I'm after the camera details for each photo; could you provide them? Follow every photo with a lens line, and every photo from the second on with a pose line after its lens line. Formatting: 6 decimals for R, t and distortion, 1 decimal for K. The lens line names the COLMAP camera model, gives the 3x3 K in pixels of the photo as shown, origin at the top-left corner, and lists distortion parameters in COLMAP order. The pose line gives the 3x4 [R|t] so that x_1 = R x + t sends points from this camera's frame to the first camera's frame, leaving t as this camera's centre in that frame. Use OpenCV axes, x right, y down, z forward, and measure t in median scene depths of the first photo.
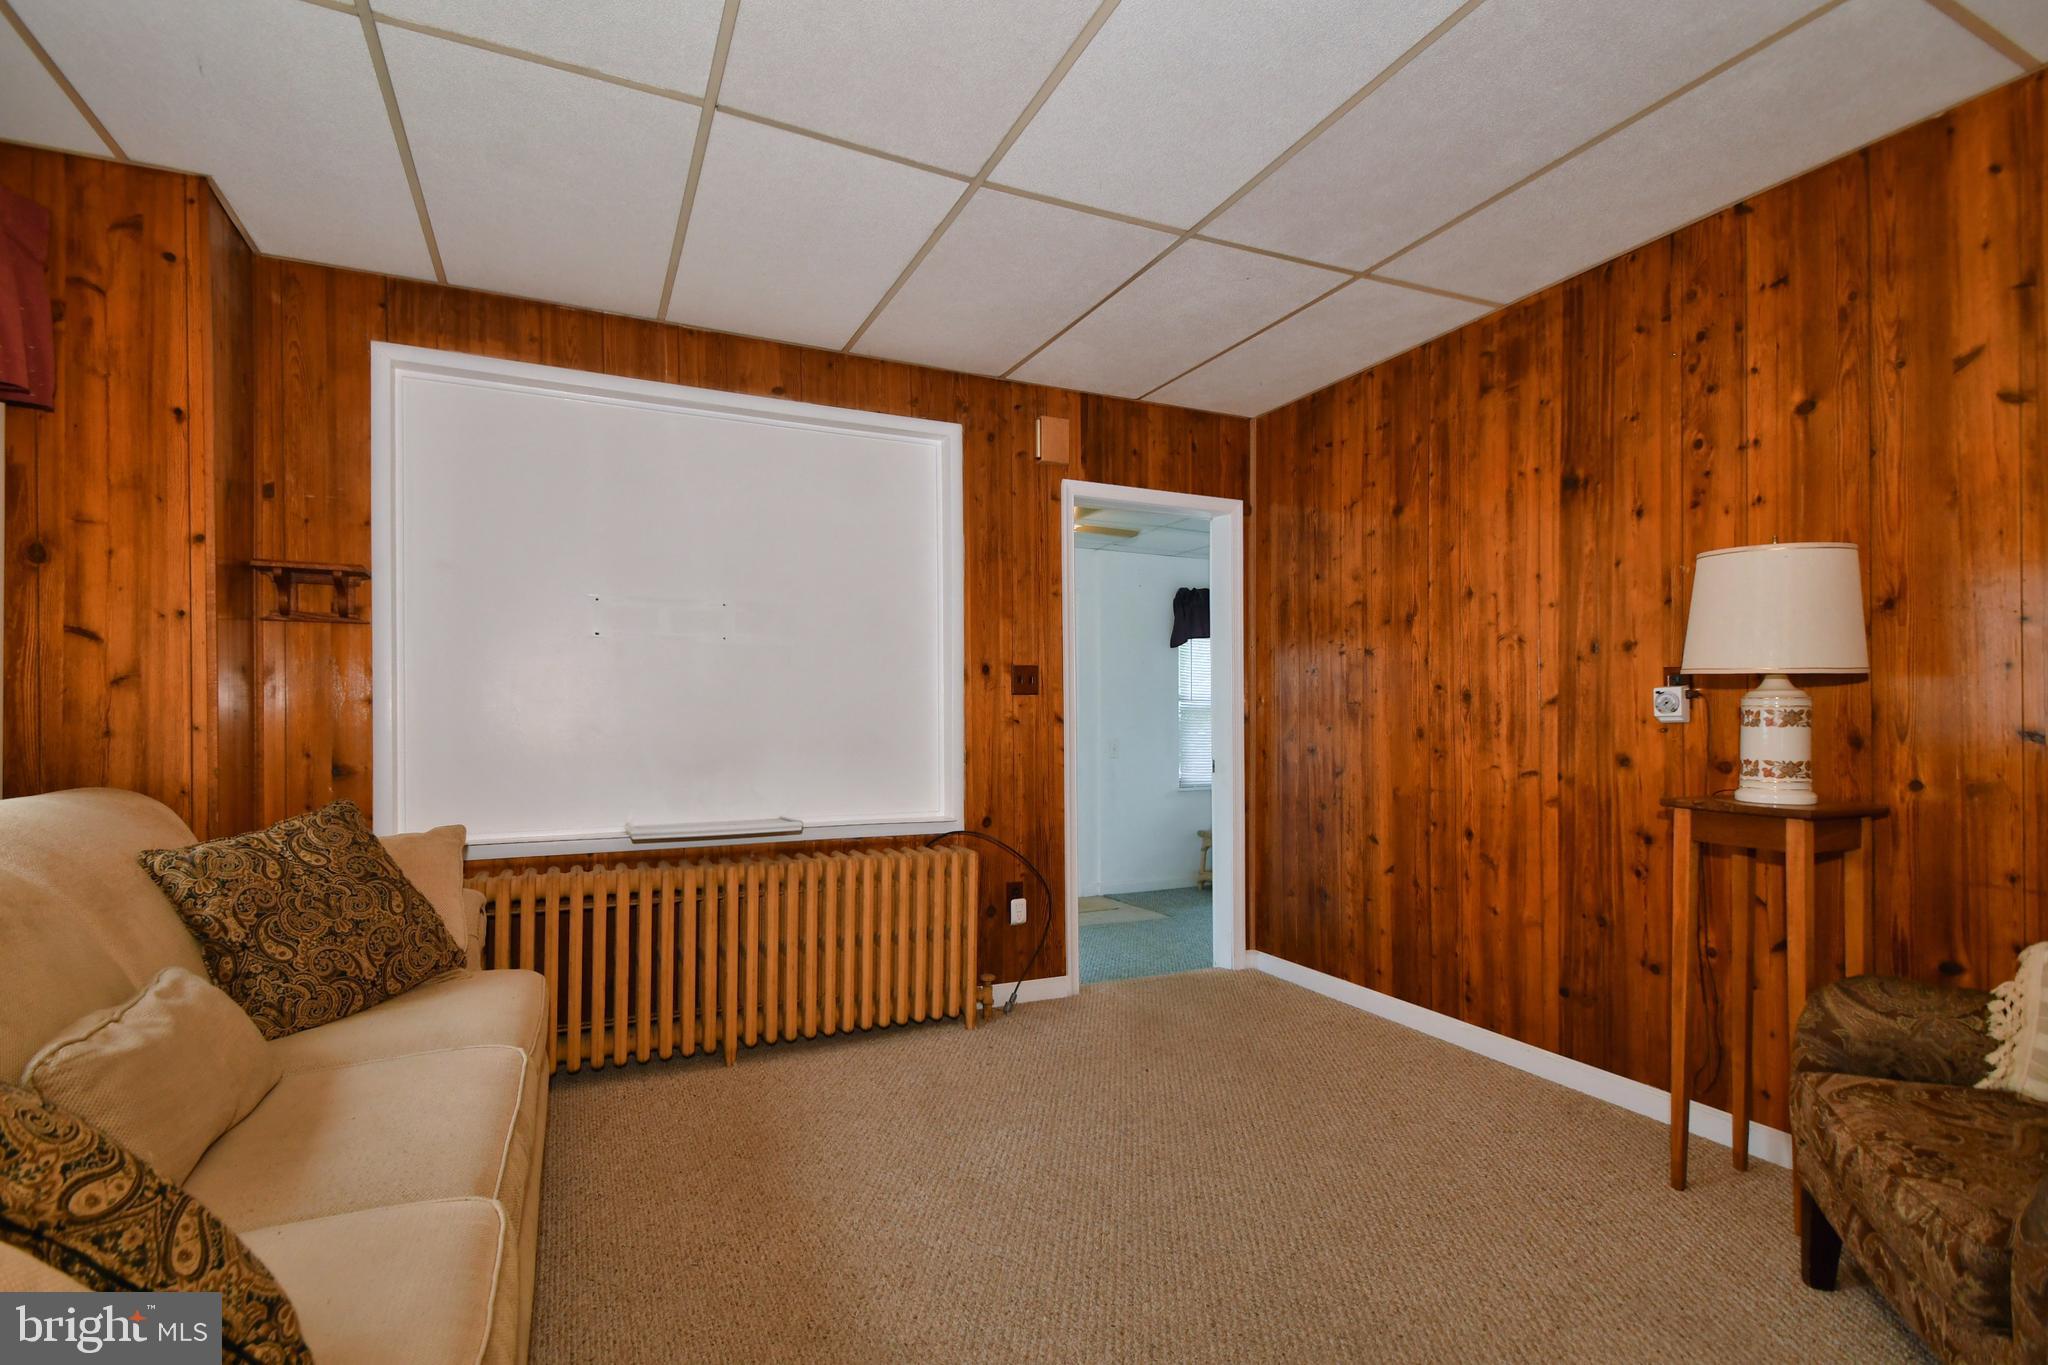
lens RADIAL K [[935.8, 0, 999.8], [0, 935.8, 724.8], [0, 0, 1]] dist [0.011000, -0.005755]
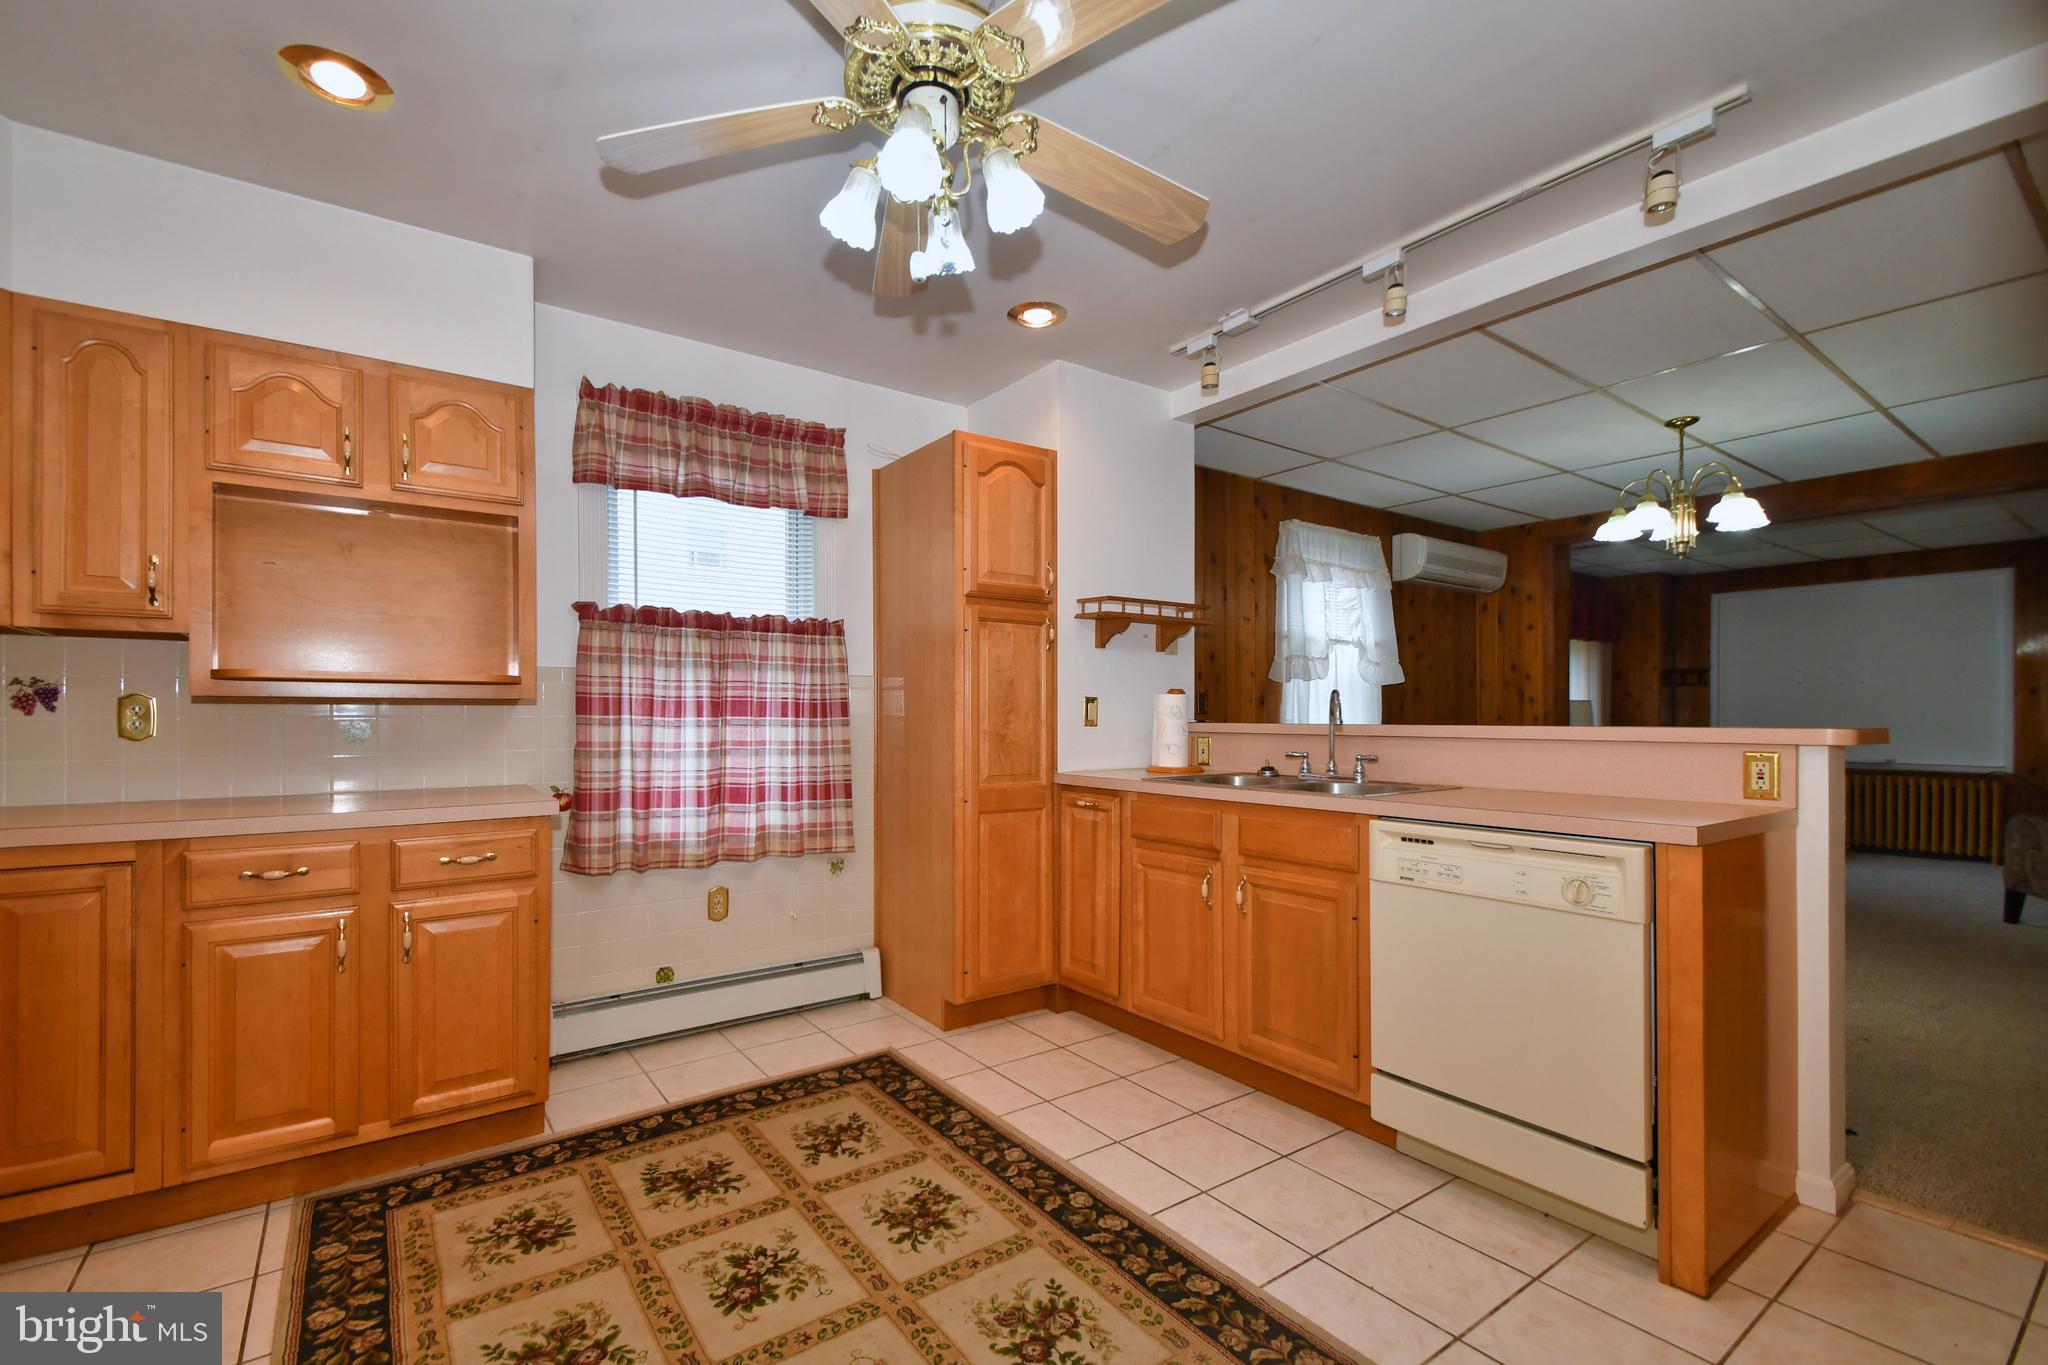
lens RADIAL K [[896.2, 0, 998.4], [0, 896.2, 716.2], [0, 0, 1]] dist [0.027097, -0.015599]
pose [[0.181487, 0.003467, -0.983387, 1.717414], [-0.005863, 0.999980, 0.002444, 0.000802], [0.983376, 0.005322, 0.181504, -1.721578]]
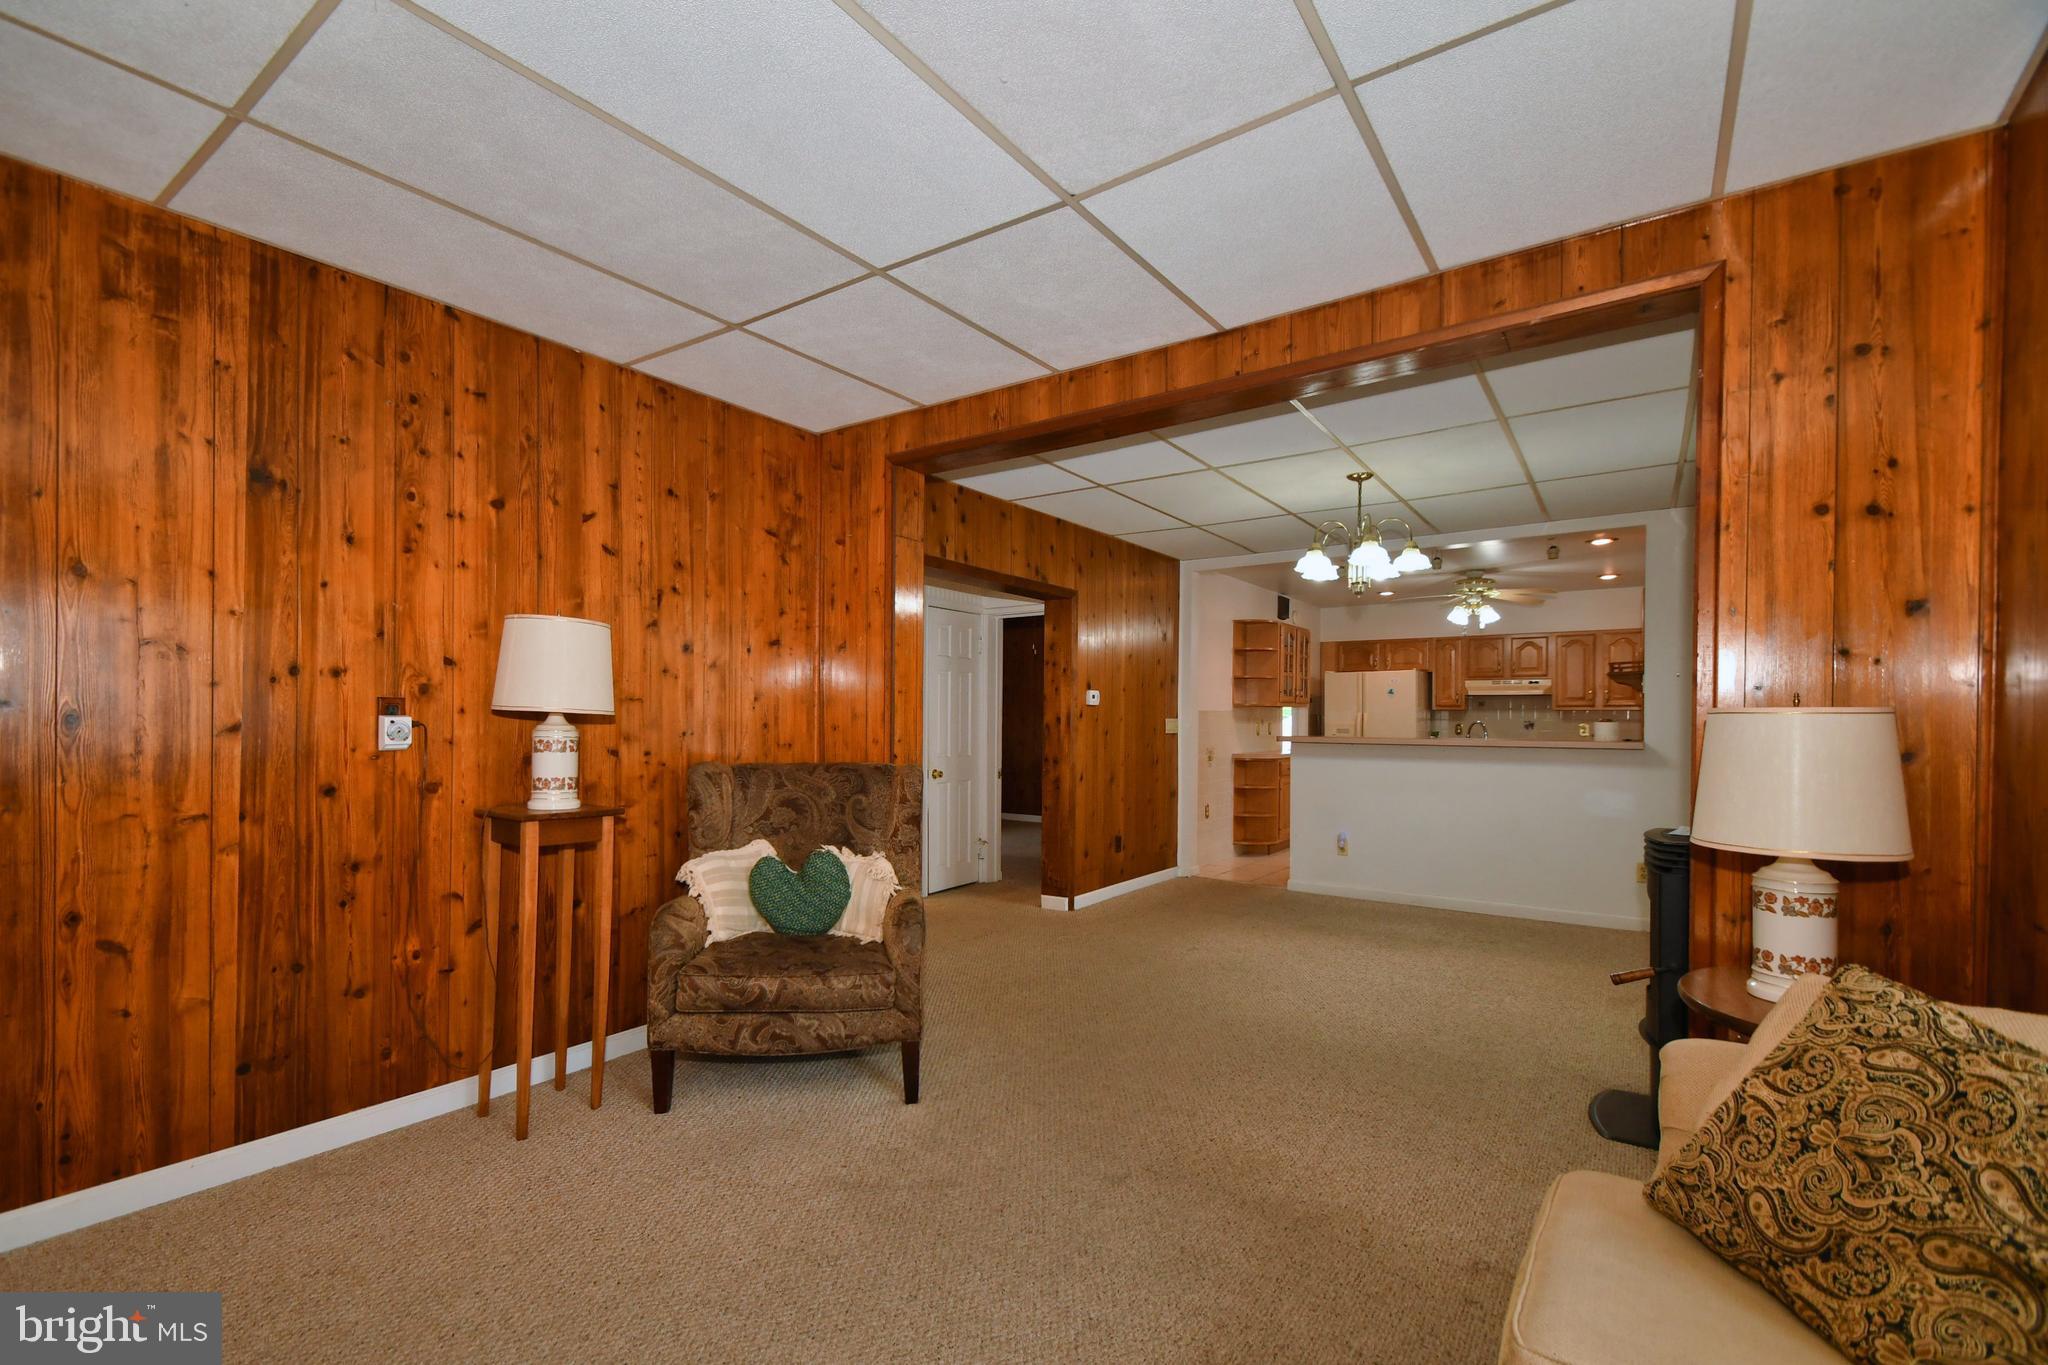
lens RADIAL K [[896.2, 0, 1000.7], [0, 896.2, 719.5], [0, 0, 1]] dist [0.027097, -0.015599]
pose [[-0.492356, -0.001408, 0.870393, -0.435442], [-0.000359, 0.999999, 0.001414, -0.032831], [-0.870394, 0.000384, -0.492356, 0.774811]]
